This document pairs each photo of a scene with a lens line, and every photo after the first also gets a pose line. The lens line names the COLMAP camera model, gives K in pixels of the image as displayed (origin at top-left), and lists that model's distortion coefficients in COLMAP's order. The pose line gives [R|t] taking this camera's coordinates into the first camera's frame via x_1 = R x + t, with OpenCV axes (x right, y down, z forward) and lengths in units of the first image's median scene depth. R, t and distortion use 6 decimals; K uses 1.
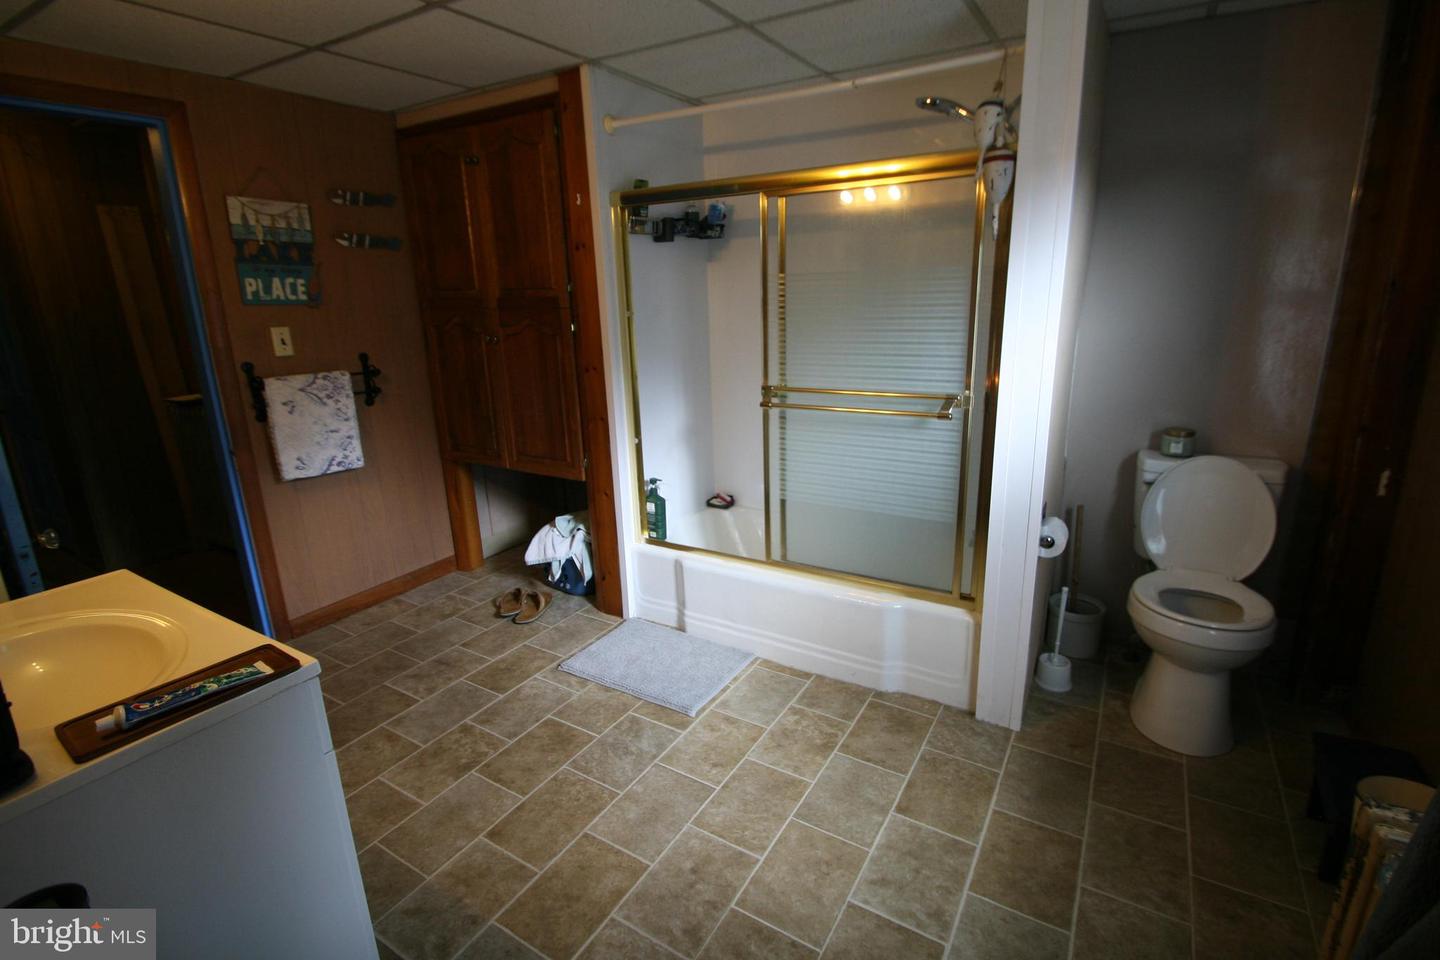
lens RADIAL K [[664.8, 0, 742.0], [0, 664.8, 466.7], [0, 0, 1]] dist [0.007533, -0.011376]
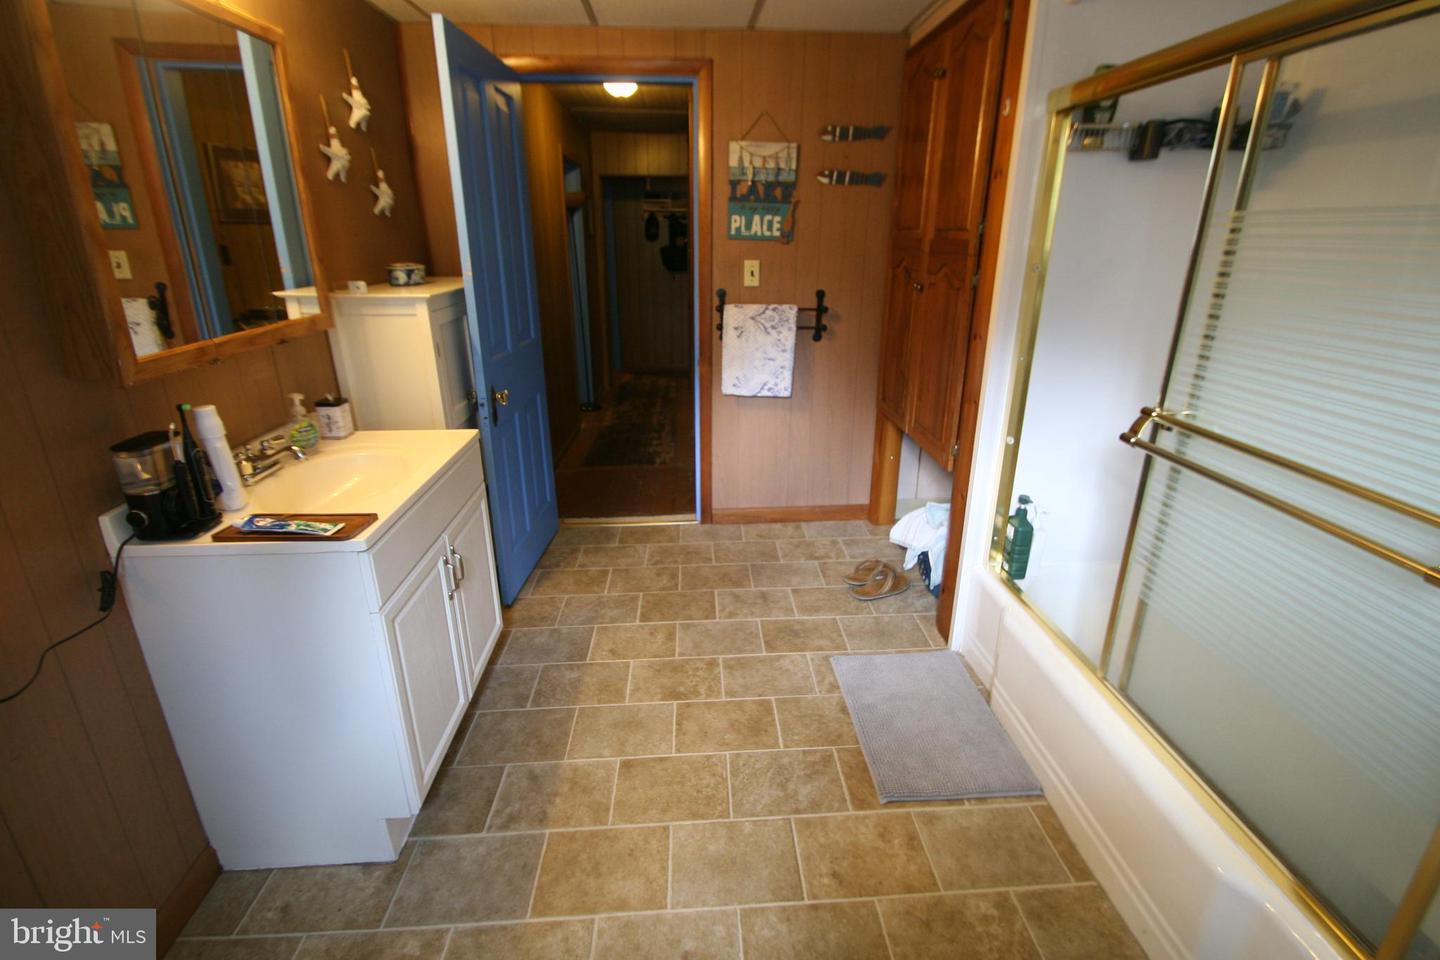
lens RADIAL K [[664.8, 0, 732.5], [0, 664.8, 467.1], [0, 0, 1]] dist [0.007533, -0.011376]
pose [[0.566784, 0.295105, -0.769200, 0.258837], [-0.225820, 0.953537, 0.199431, -0.093716], [0.792314, 0.060667, 0.607090, 0.313418]]
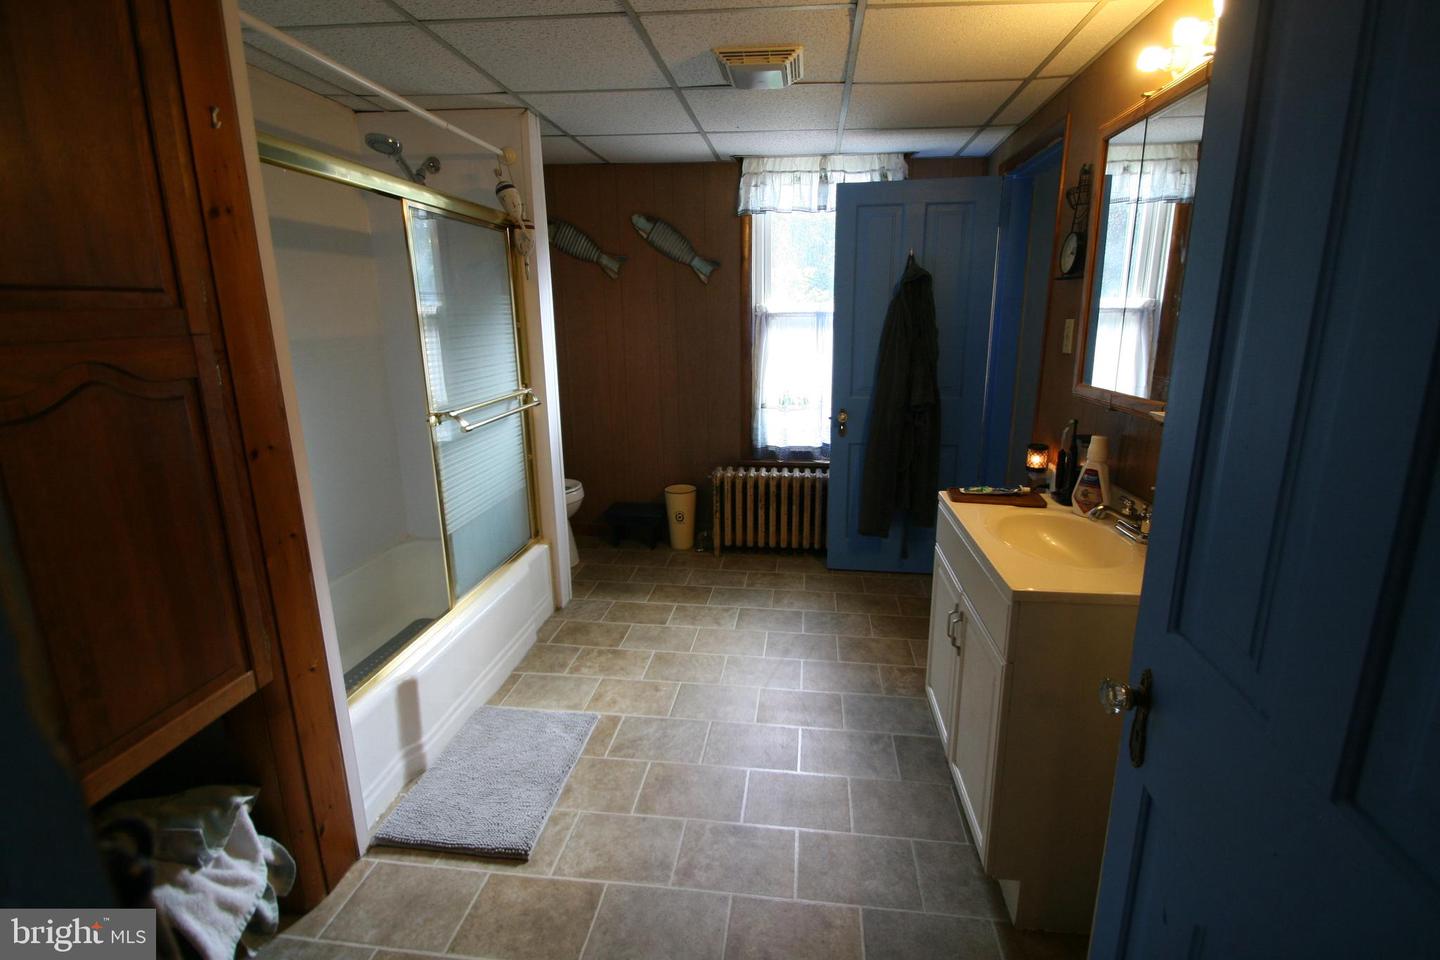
lens RADIAL K [[664.8, 0, 728.1], [0, 664.8, 478.0], [0, 0, 1]] dist [0.007533, -0.011376]
pose [[-0.408718, -0.195968, 0.891373, -0.851694], [0.240794, 0.918915, 0.312433, -0.205955], [-0.880323, 0.342334, -0.328389, 0.874935]]
